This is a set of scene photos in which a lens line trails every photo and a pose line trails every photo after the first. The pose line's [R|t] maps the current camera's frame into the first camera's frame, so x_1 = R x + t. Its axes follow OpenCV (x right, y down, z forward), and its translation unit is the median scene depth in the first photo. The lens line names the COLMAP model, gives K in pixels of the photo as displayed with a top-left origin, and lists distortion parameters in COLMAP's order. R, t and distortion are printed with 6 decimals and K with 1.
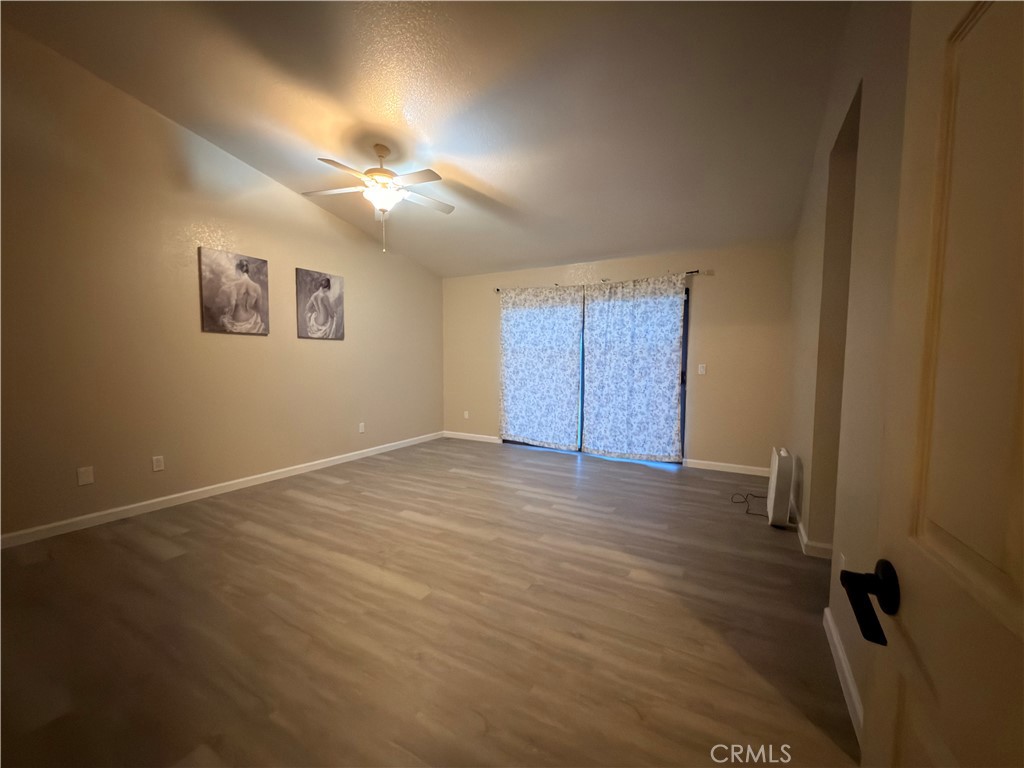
lens RADIAL K [[406.2, 0, 513.1], [0, 406.2, 388.9], [0, 0, 1]] dist [0.001250, 0.000045]
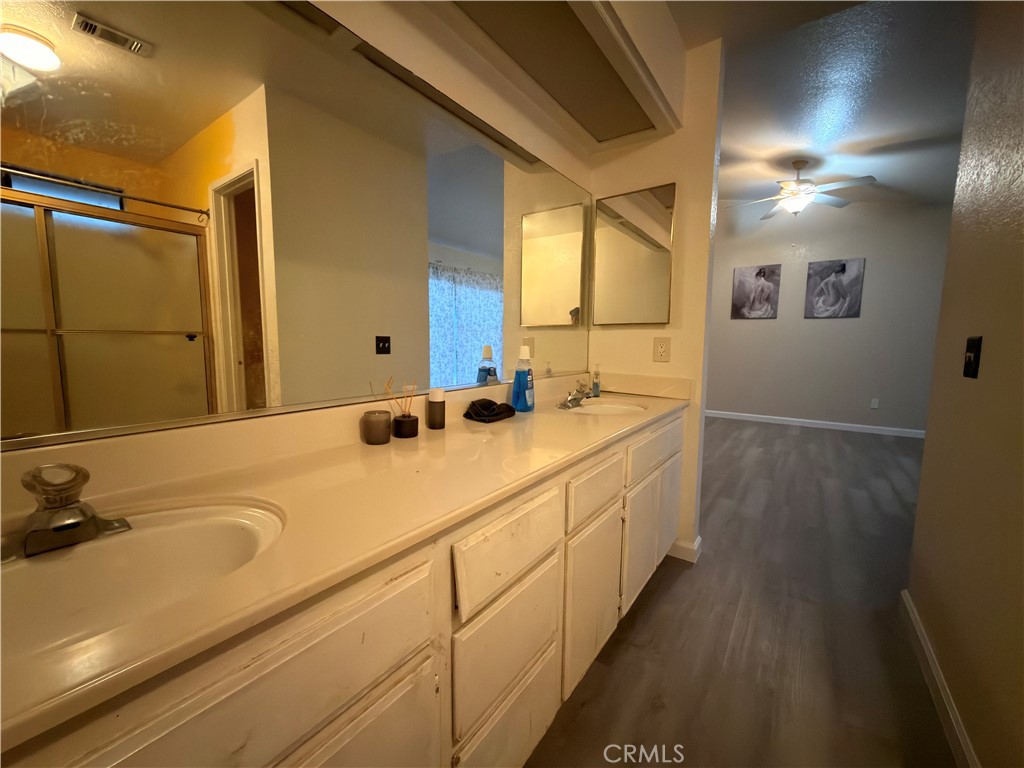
lens RADIAL K [[406.2, 0, 512.1], [0, 406.2, 382.4], [0, 0, 1]] dist [0.001250, 0.000045]
pose [[-0.121302, 0.092563, -0.988290, 0.843594], [-0.084118, 0.991102, 0.103151, 0.018185], [0.989045, 0.095645, -0.112436, 0.256522]]
